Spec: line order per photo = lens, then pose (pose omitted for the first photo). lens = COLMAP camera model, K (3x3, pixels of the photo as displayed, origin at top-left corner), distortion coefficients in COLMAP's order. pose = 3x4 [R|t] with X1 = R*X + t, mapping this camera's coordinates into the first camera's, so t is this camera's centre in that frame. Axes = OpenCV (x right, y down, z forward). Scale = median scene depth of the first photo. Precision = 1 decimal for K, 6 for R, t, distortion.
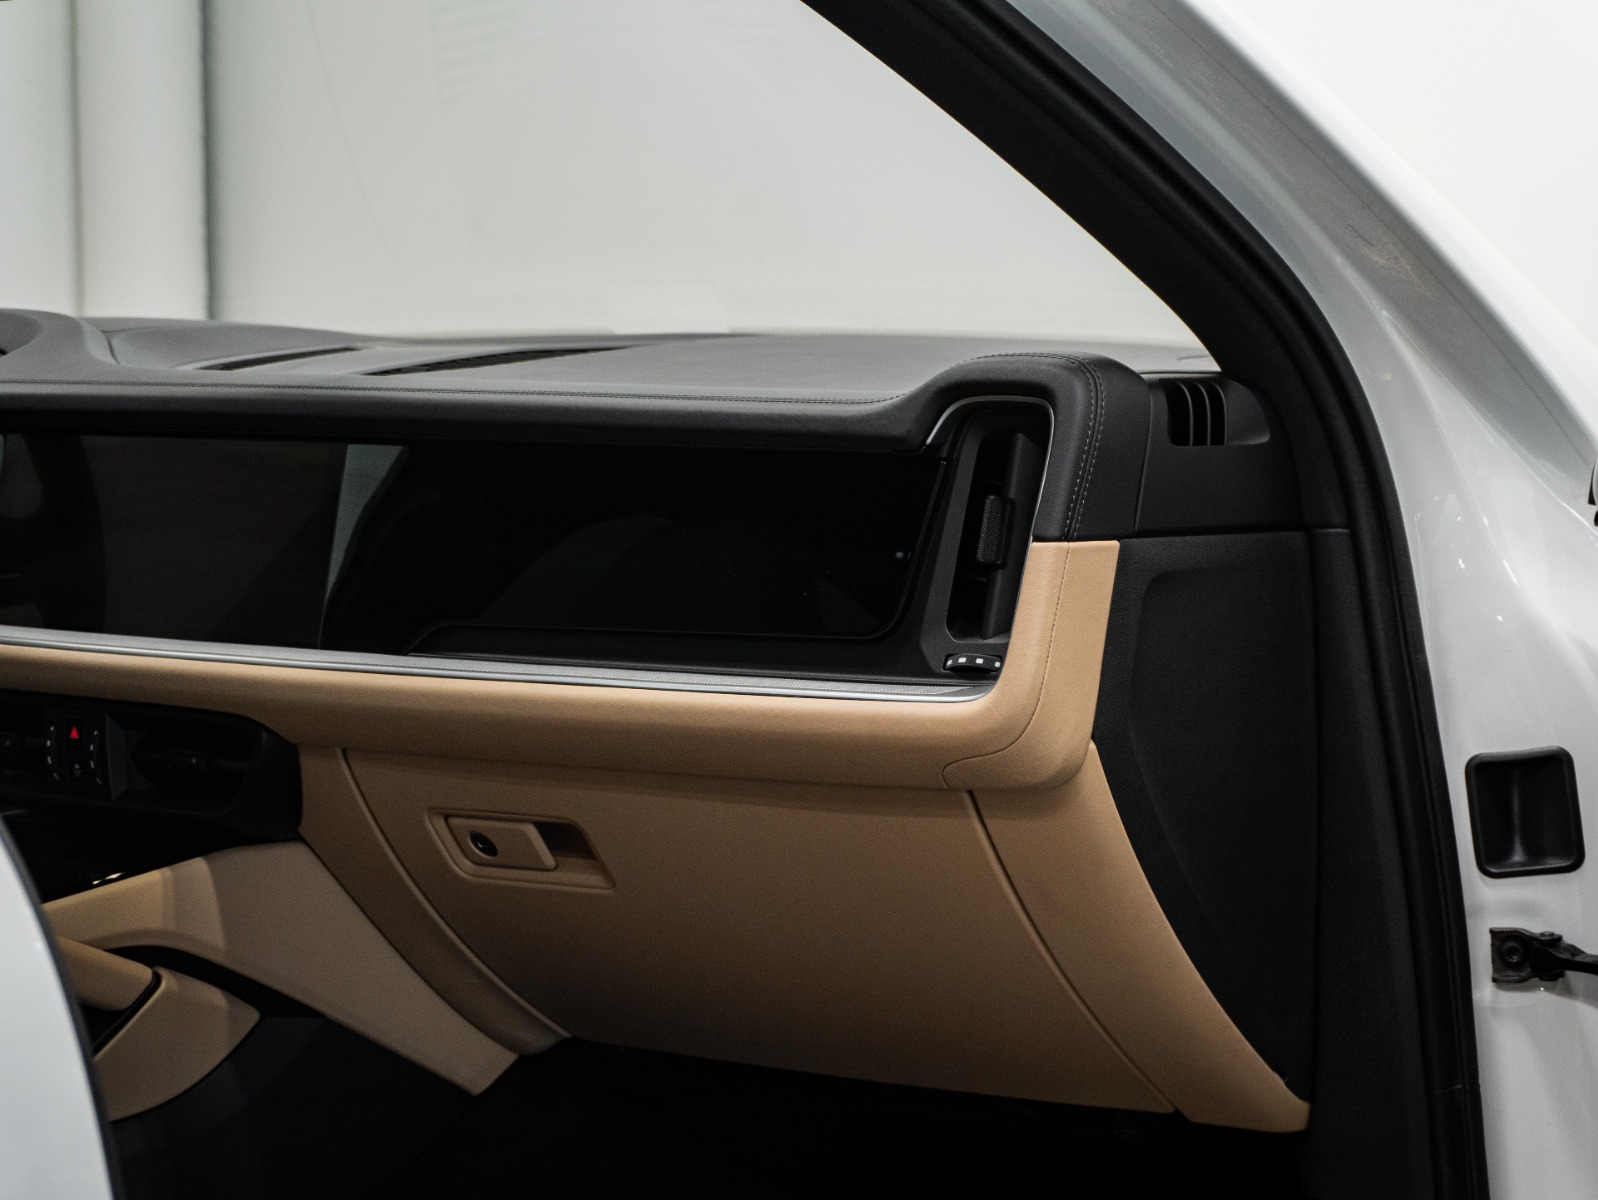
lens RADIAL K [[3791.7, 0, 792.4], [0, 3791.7, 605.9], [0, 0, 1]] dist [0.063719, 0.000000]
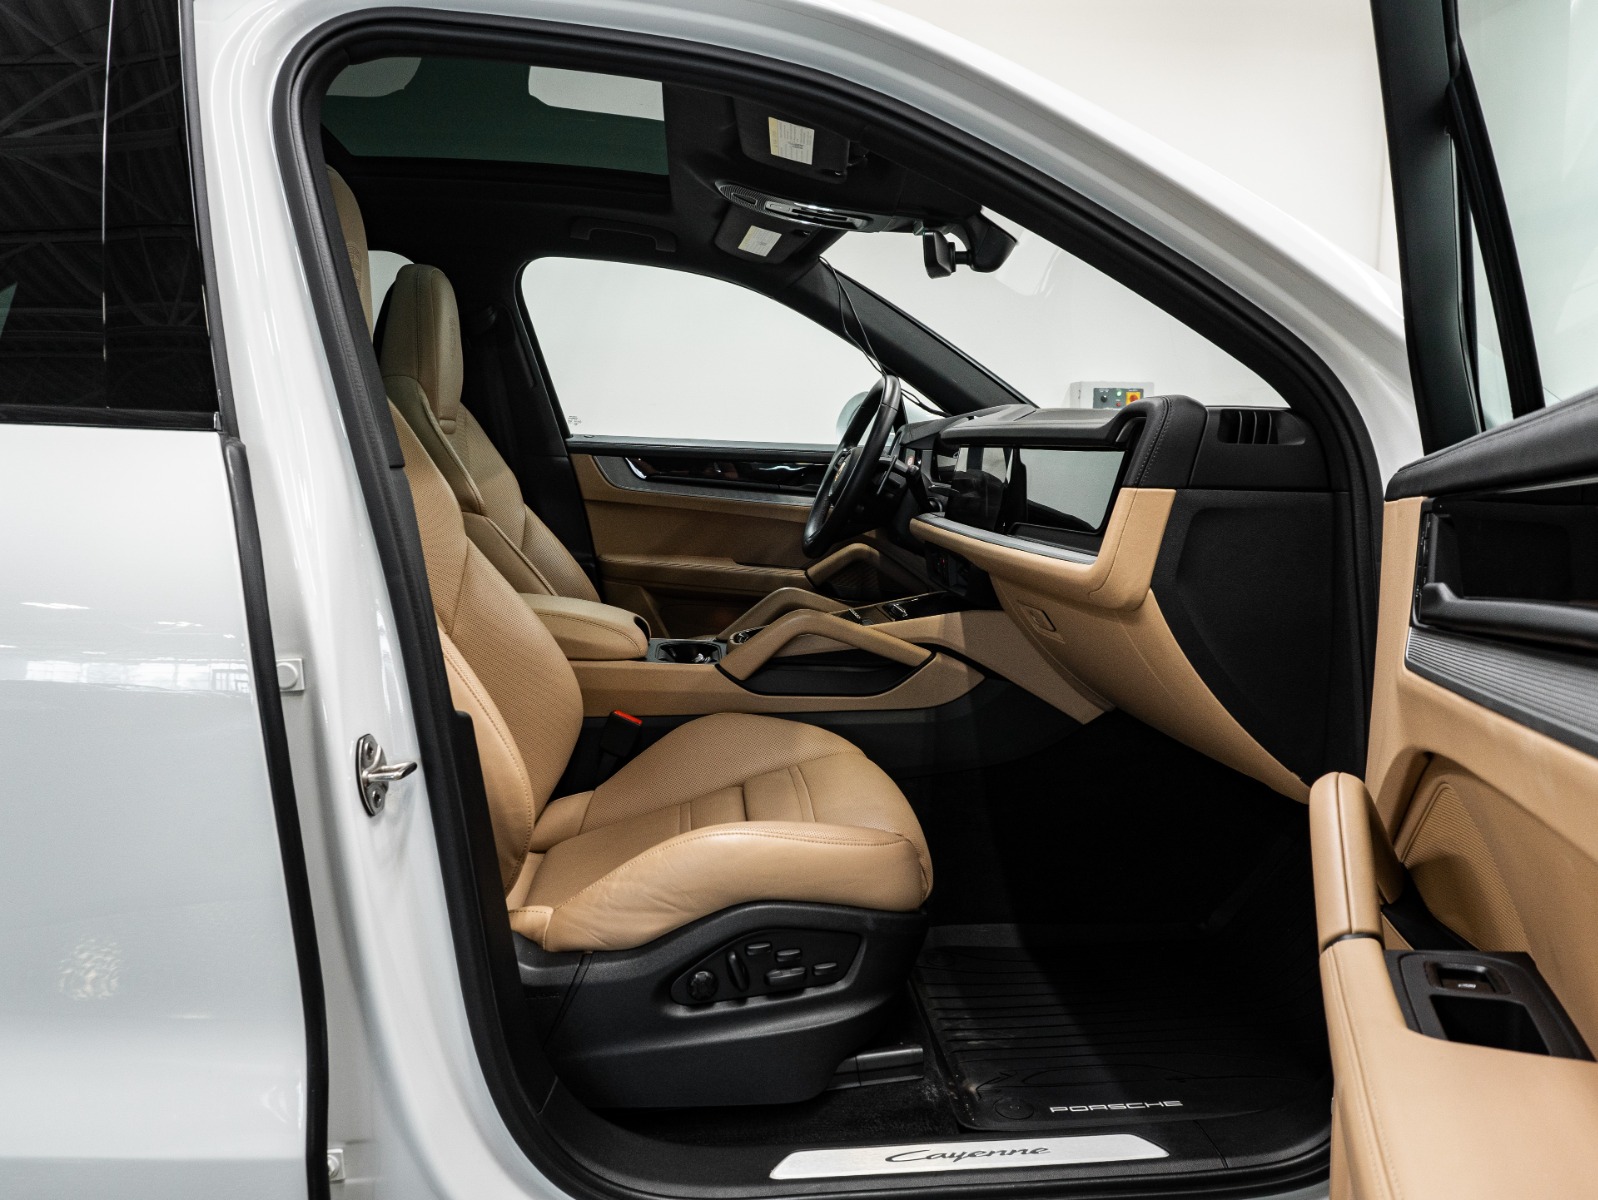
lens RADIAL K [[1194.0, 0, 806.8], [0, 1194.0, 591.1], [0, 0, 1]] dist [-0.013442, 0.003559]
pose [[0.738546, 0.092112, -0.667881, 0.341811], [-0.063268, 0.995720, 0.067364, 0.005420], [0.671228, -0.007495, 0.741213, 0.384813]]
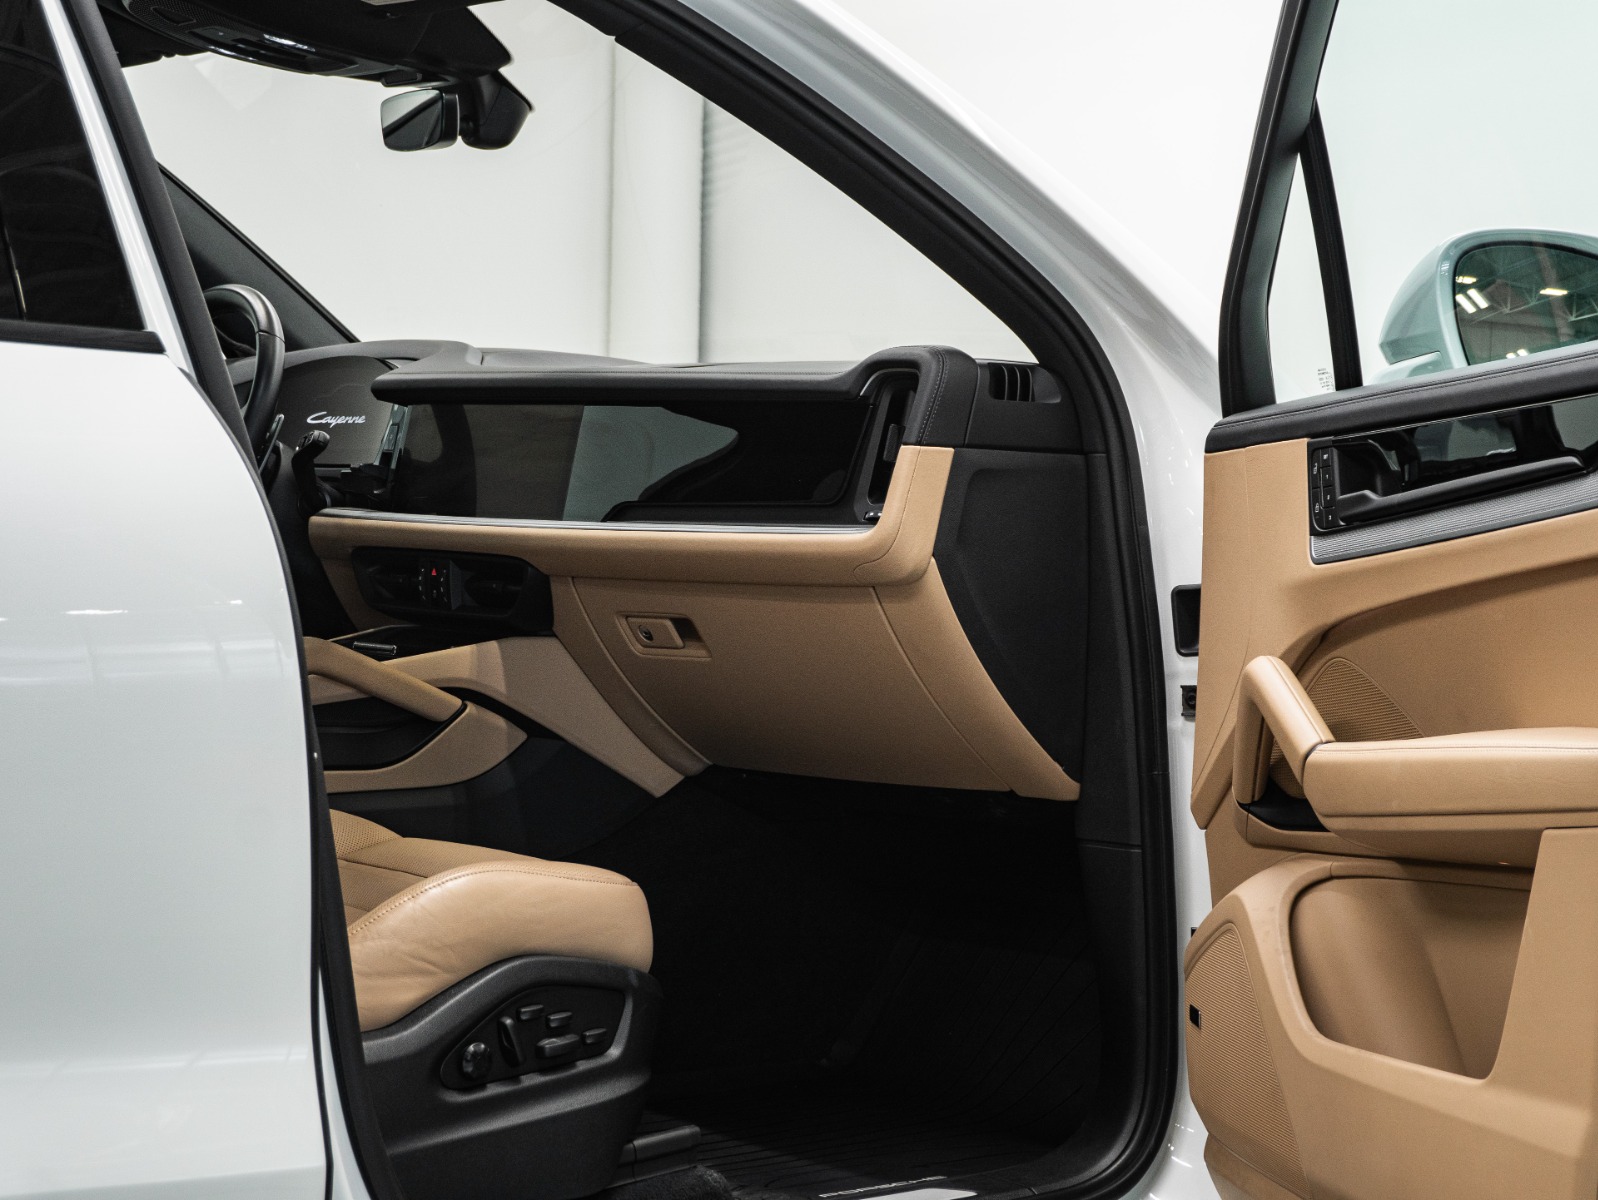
lens RADIAL K [[3188.0, 0, 803.5], [0, 3188.0, 595.1], [0, 0, 1]] dist [0.071780, 0.000000]
pose [[0.987004, 0.037070, -0.156363, 0.240137], [-0.042953, 0.998484, -0.034413, 0.101572], [0.154850, 0.040682, 0.987100, -0.478752]]
